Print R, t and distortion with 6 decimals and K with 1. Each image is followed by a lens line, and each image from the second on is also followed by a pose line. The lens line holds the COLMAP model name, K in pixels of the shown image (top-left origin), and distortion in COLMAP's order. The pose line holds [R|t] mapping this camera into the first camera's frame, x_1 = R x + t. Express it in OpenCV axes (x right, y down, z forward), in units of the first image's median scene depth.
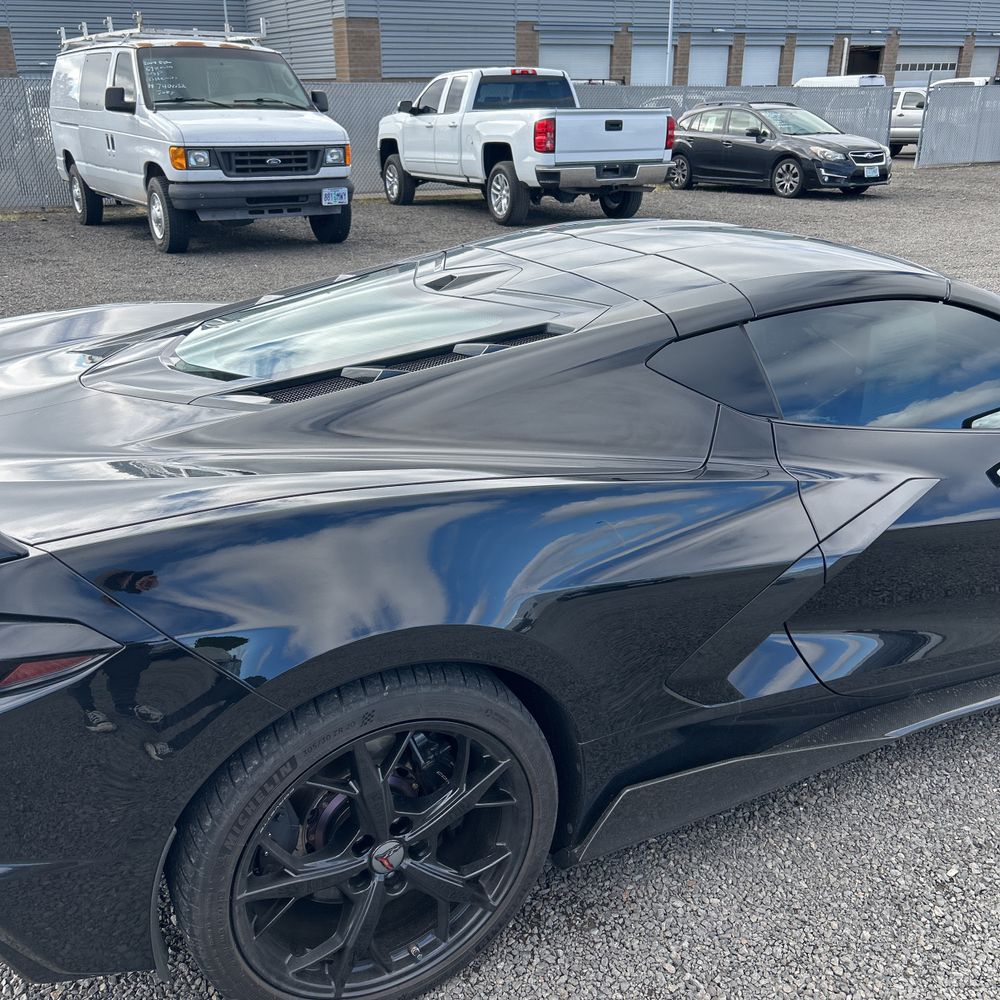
lens RADIAL K [[1008.5, 0, 494.1], [0, 1008.5, 498.9], [0, 0, 1]] dist [0.015445, -0.009156]
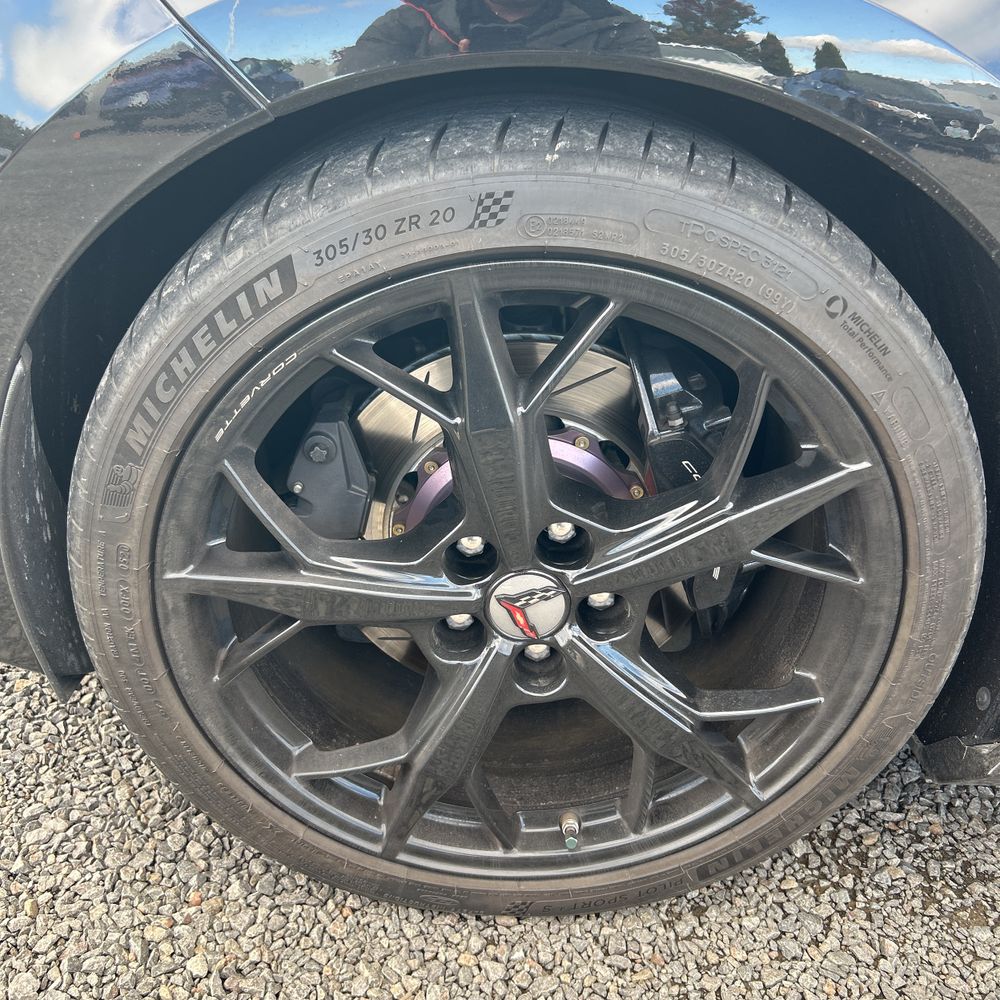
lens RADIAL K [[1009.4, 0, 496.0], [0, 1009.4, 501.5], [0, 0, 1]] dist [0.005911, -0.008686]
pose [[0.890937, 0.229353, -0.391955, 0.007872], [-0.179418, 0.970650, 0.160150, 0.042255], [0.417181, -0.072360, 0.905938, 0.104847]]
